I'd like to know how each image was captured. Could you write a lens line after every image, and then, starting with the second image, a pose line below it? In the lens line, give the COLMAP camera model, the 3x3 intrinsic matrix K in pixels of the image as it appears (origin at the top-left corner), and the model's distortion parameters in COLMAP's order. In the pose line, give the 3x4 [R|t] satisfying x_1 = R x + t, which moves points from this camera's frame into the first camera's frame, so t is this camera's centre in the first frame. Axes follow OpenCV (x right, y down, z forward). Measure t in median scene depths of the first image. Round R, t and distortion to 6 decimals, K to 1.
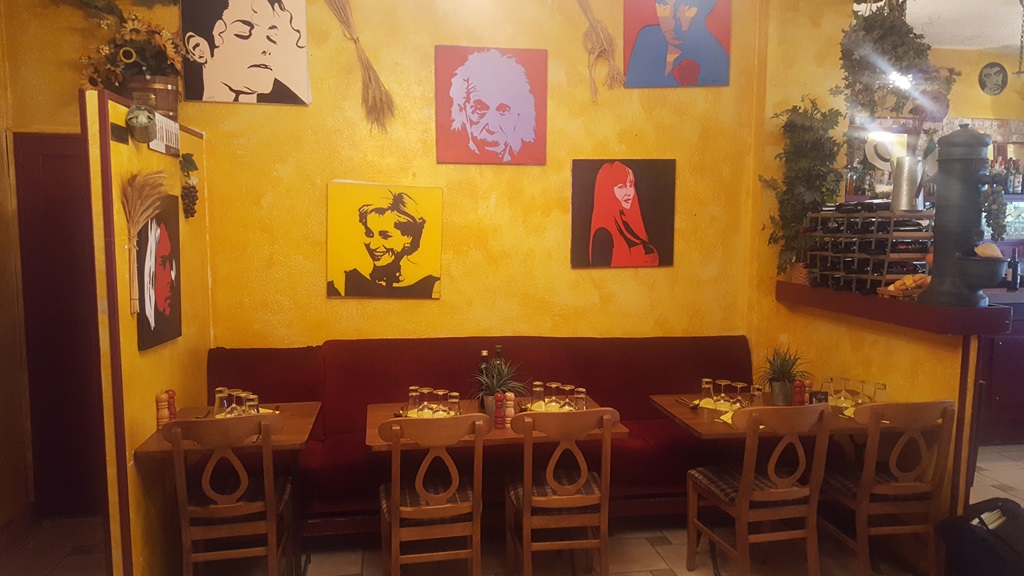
lens RADIAL K [[771.4, 0, 507.6], [0, 771.4, 289.2], [0, 0, 1]] dist [0.023977, -0.018346]
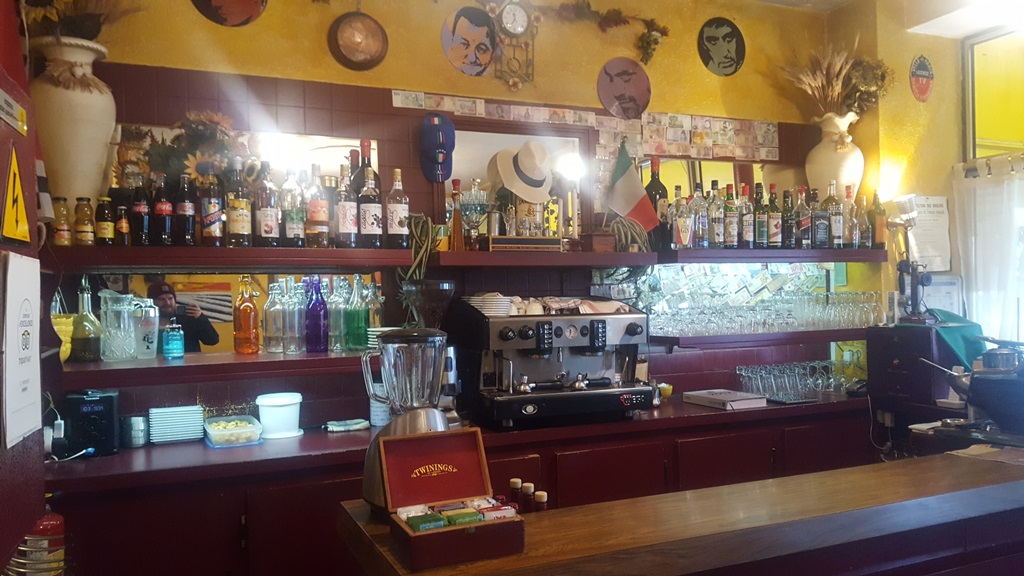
lens RADIAL K [[771.4, 0, 510.7], [0, 771.4, 286.0], [0, 0, 1]] dist [0.023977, -0.018346]
pose [[0.969595, -0.014332, 0.244294, 0.340843], [0.039841, 0.994209, -0.099801, -0.051633], [-0.241449, 0.106500, 0.964552, 0.520471]]
